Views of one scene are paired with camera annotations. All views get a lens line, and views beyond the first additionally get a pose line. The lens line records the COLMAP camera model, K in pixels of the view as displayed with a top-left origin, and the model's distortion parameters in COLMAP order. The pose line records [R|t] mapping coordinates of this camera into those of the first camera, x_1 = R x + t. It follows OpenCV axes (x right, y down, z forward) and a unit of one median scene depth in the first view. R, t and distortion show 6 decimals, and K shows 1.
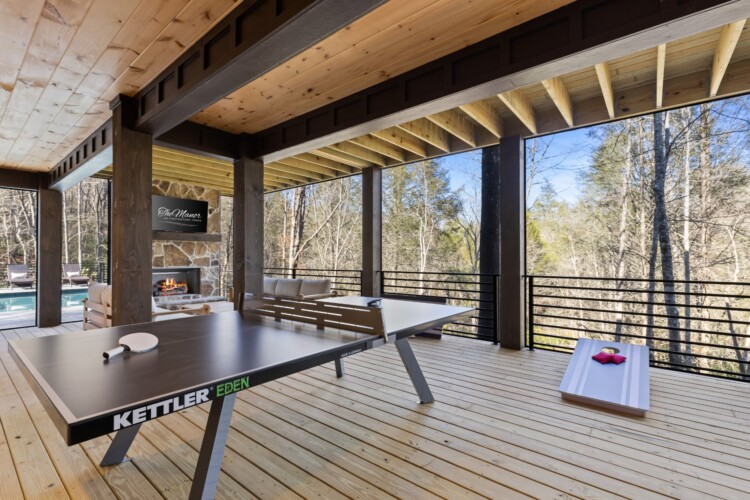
lens RADIAL K [[338.2, 0, 373.3], [0, 338.2, 254.6], [0, 0, 1]] dist [0.002744, -0.000140]
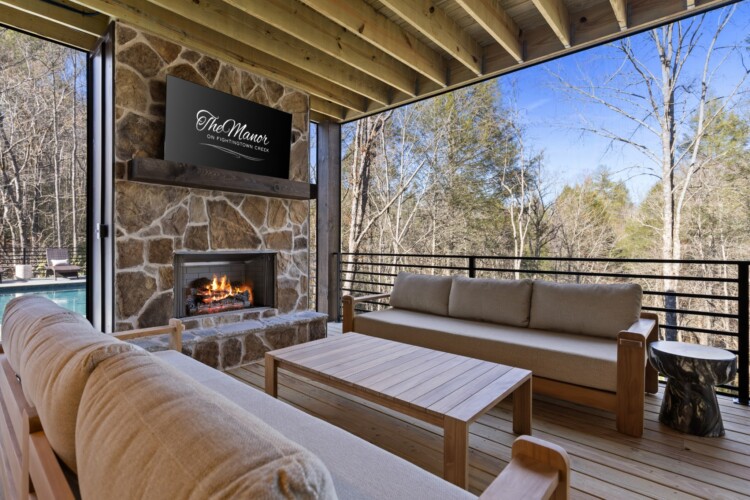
lens RADIAL K [[373.4, 0, 371.1], [0, 373.4, 247.2], [0, 0, 1]] dist [-0.002633, -0.000610]
pose [[0.998448, 0.004531, -0.055502, -0.347742], [-0.003795, 0.999904, 0.013346, 0.023337], [0.055557, -0.013115, 0.998369, 0.481031]]
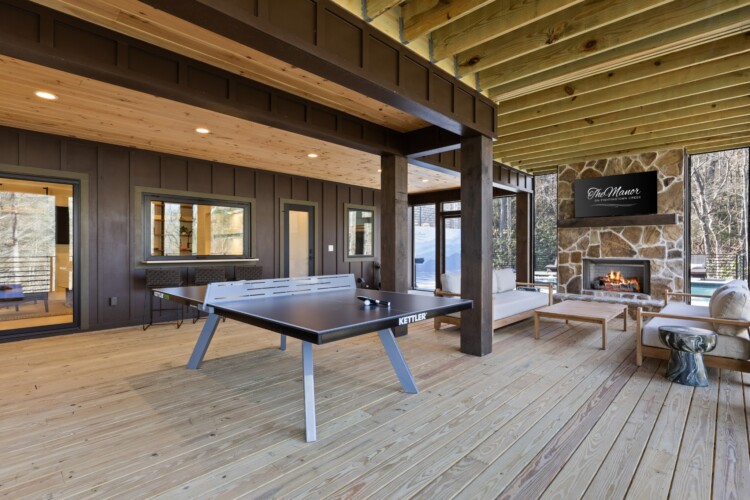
lens RADIAL K [[373.4, 0, 371.1], [0, 373.4, 247.2], [0, 0, 1]] dist [-0.002633, -0.000610]
pose [[-0.091005, -0.002386, -0.995848, 0.372702], [0.007250, 0.999969, -0.003059, 0.007804], [0.995824, -0.007498, -0.090985, 0.456804]]
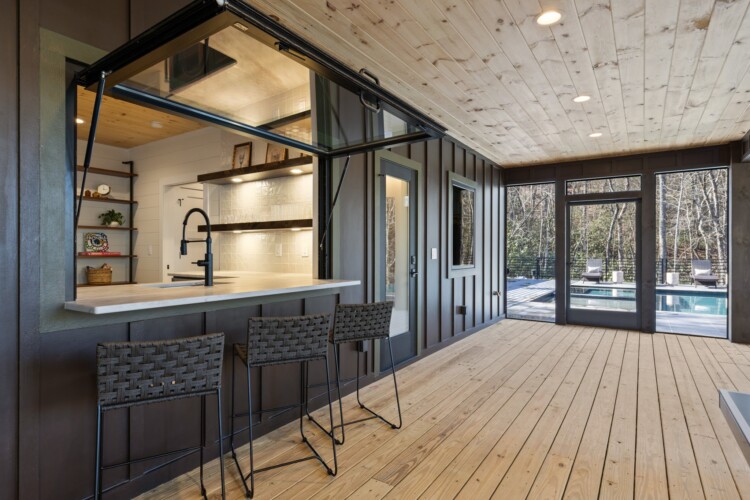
lens RADIAL K [[413.8, 0, 375.0], [0, 413.8, 250.0], [0, 0, 1]] dist [0.001757, 0.000770]
pose [[0.098809, -0.001312, -0.995106, -0.091837], [0.004640, 0.999989, -0.000858, 0.000780], [0.995096, -0.004532, 0.098814, 0.072239]]
